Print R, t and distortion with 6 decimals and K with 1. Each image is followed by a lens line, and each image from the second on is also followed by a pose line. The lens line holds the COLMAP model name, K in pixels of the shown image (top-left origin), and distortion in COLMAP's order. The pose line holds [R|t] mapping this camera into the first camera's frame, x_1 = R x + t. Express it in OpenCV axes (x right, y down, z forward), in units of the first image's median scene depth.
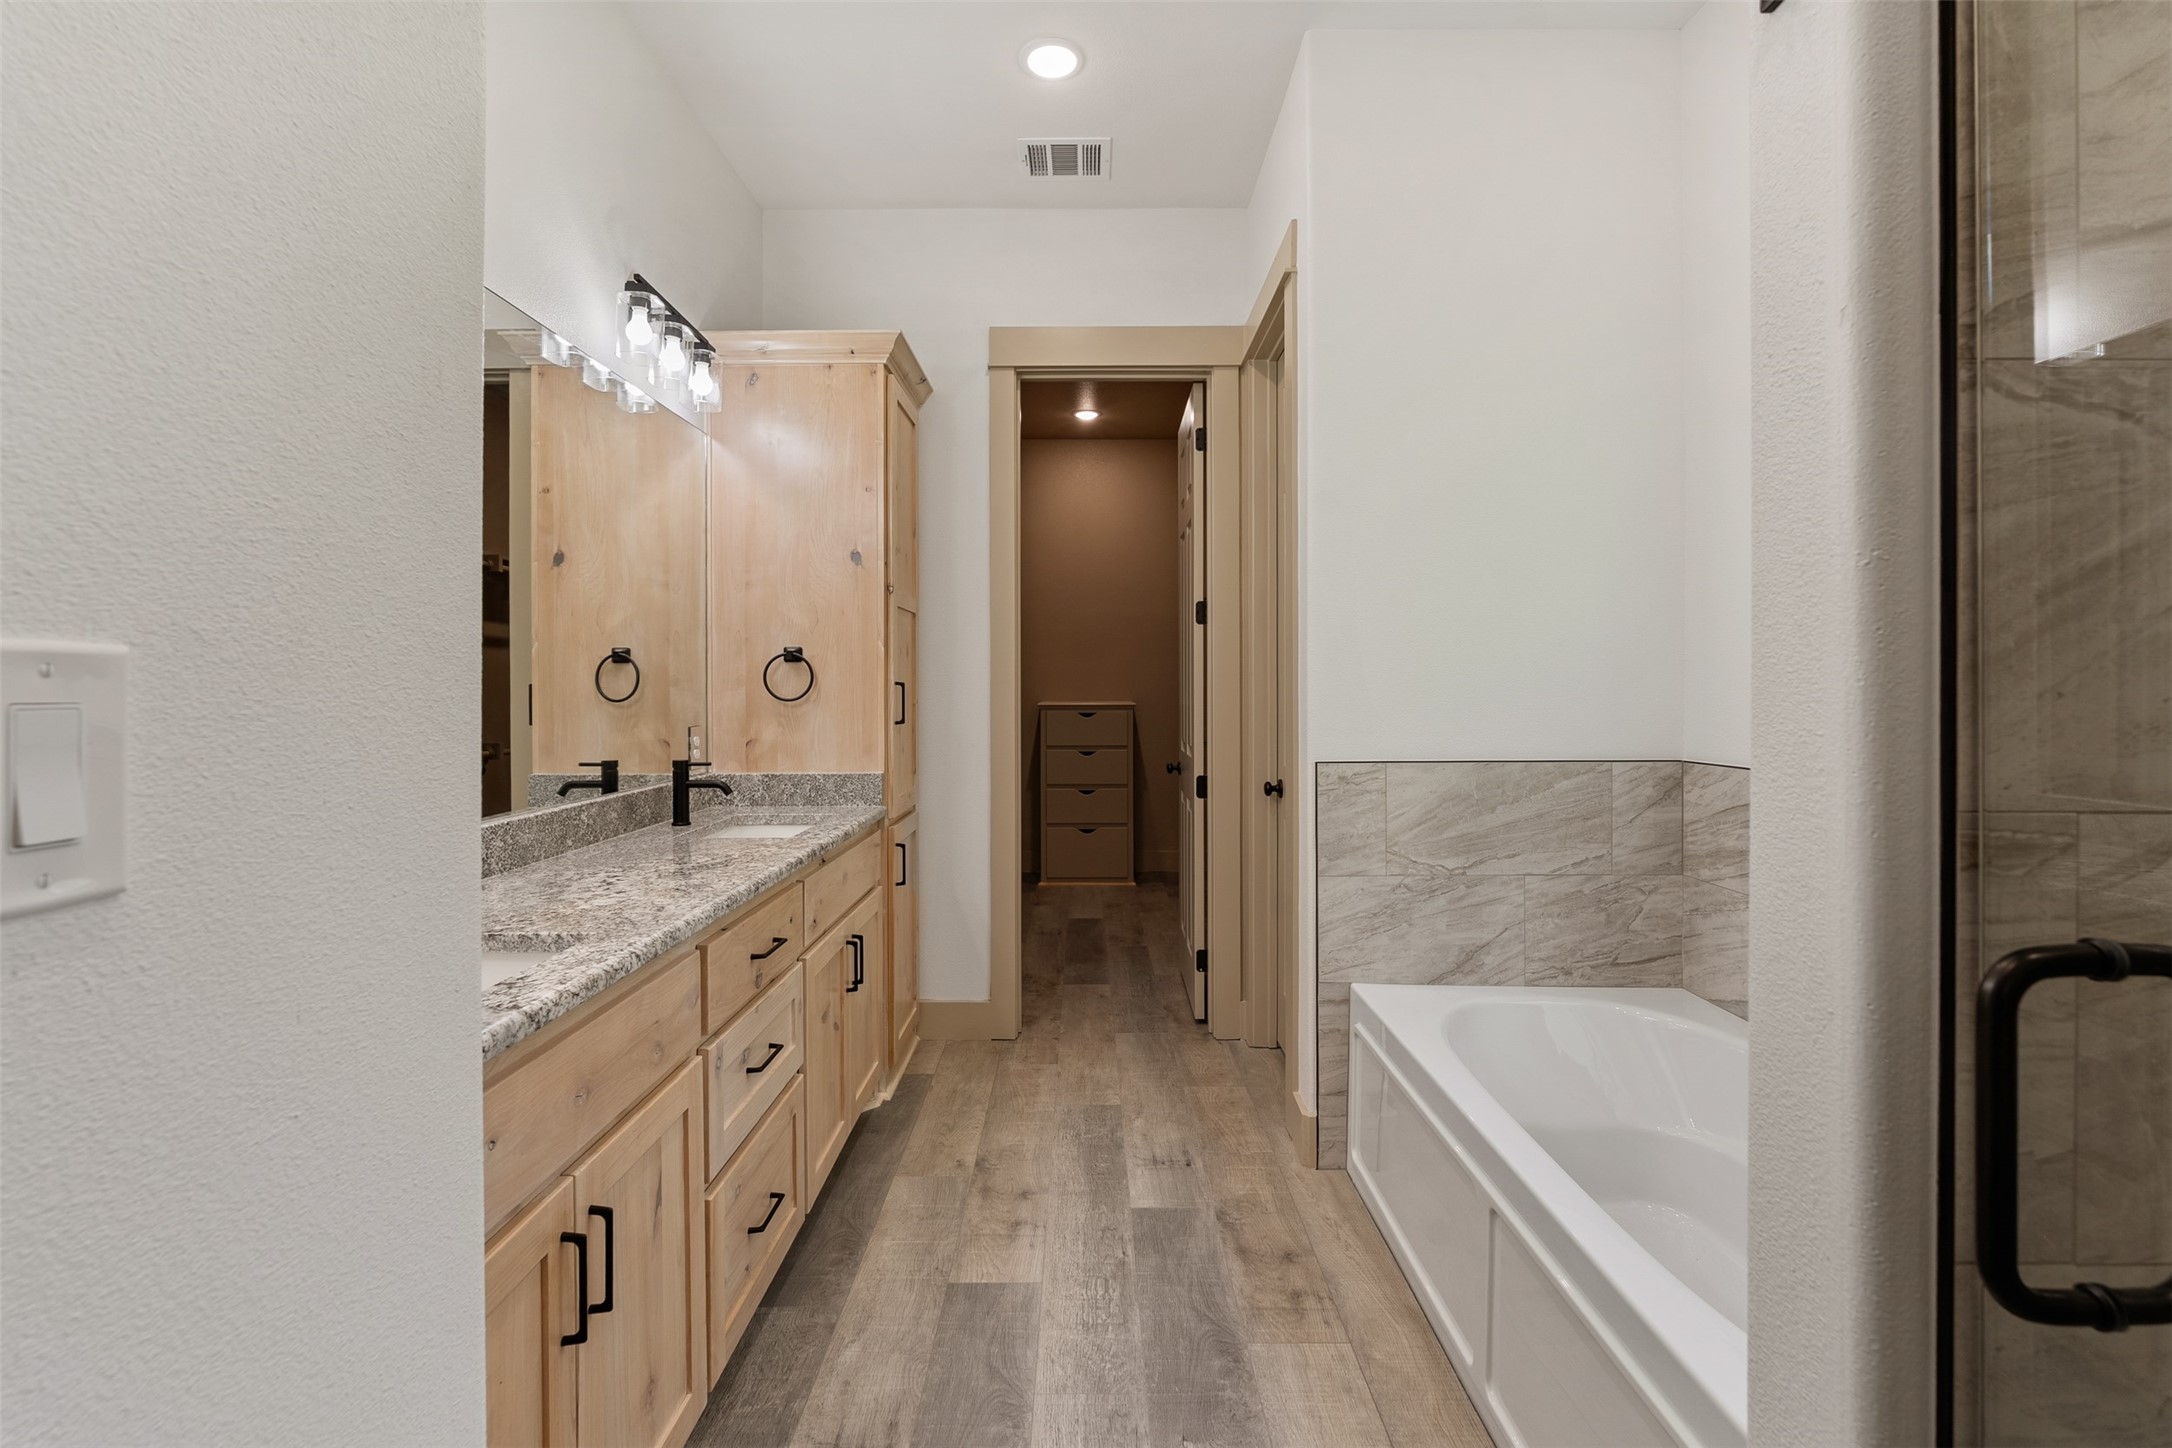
lens RADIAL K [[970.3, 0, 1086.0], [0, 970.3, 724.0], [0, 0, 1]] dist [-0.004226, 0.000017]
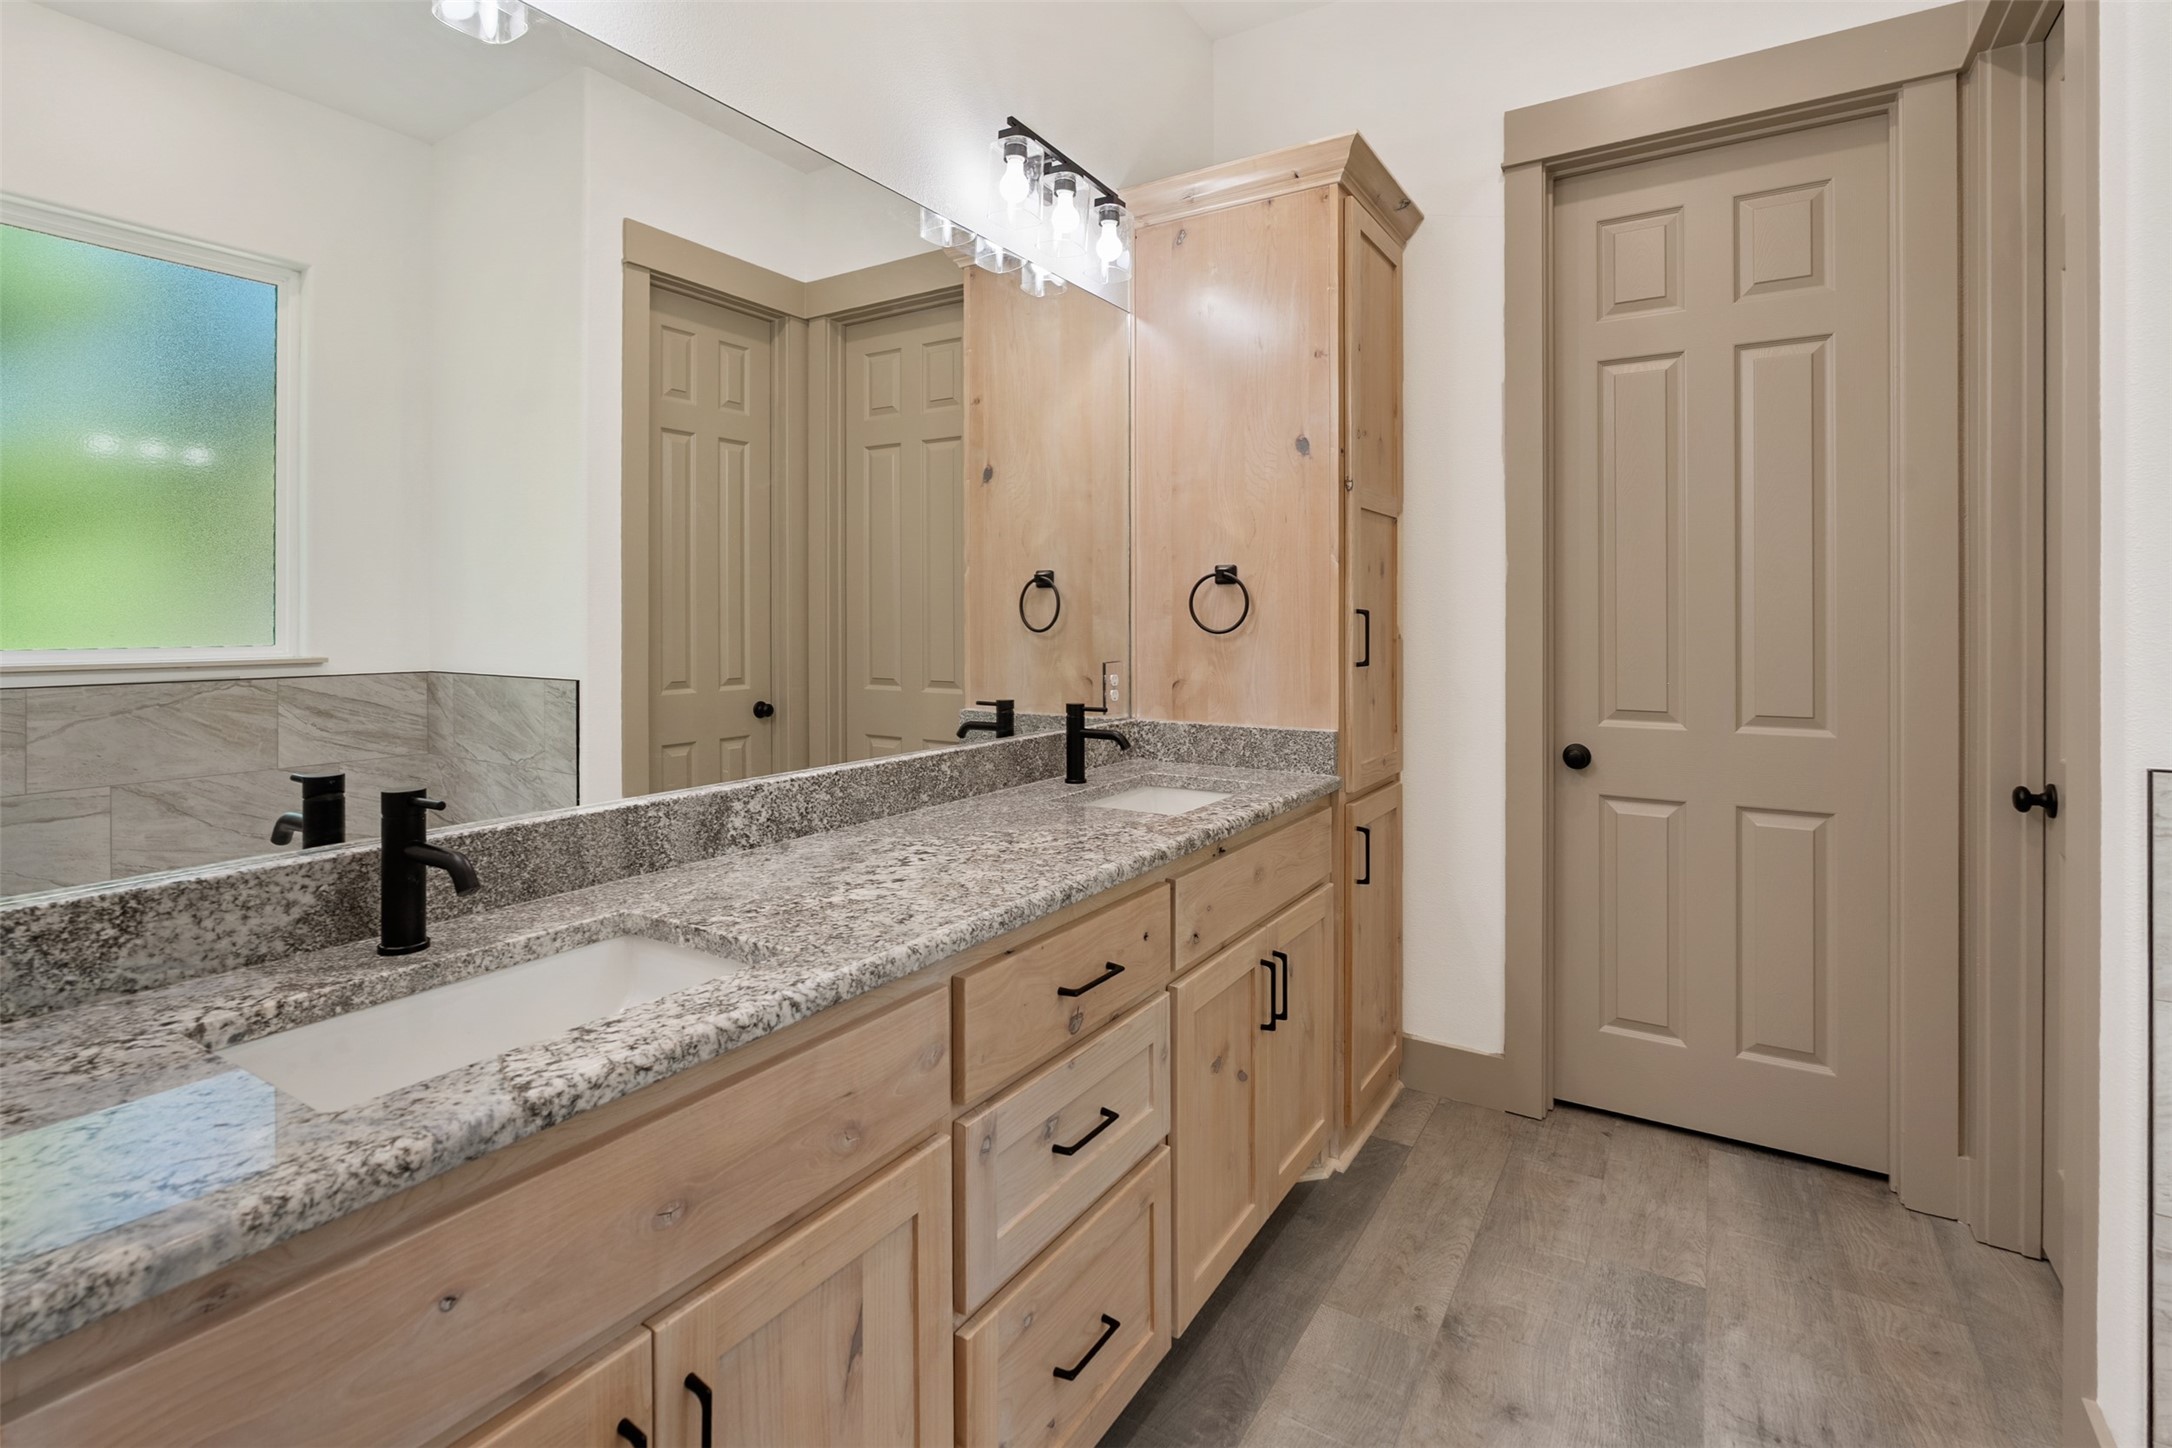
lens RADIAL K [[1030.1, 0, 1080.6], [0, 1030.1, 623.9], [0, 0, 1]] dist [-0.002579, -0.000286]
pose [[0.848167, 0.008266, -0.529664, 0.046150], [-0.024991, 0.999389, -0.024422, -0.008491], [0.529138, 0.033951, 0.847856, 0.238369]]
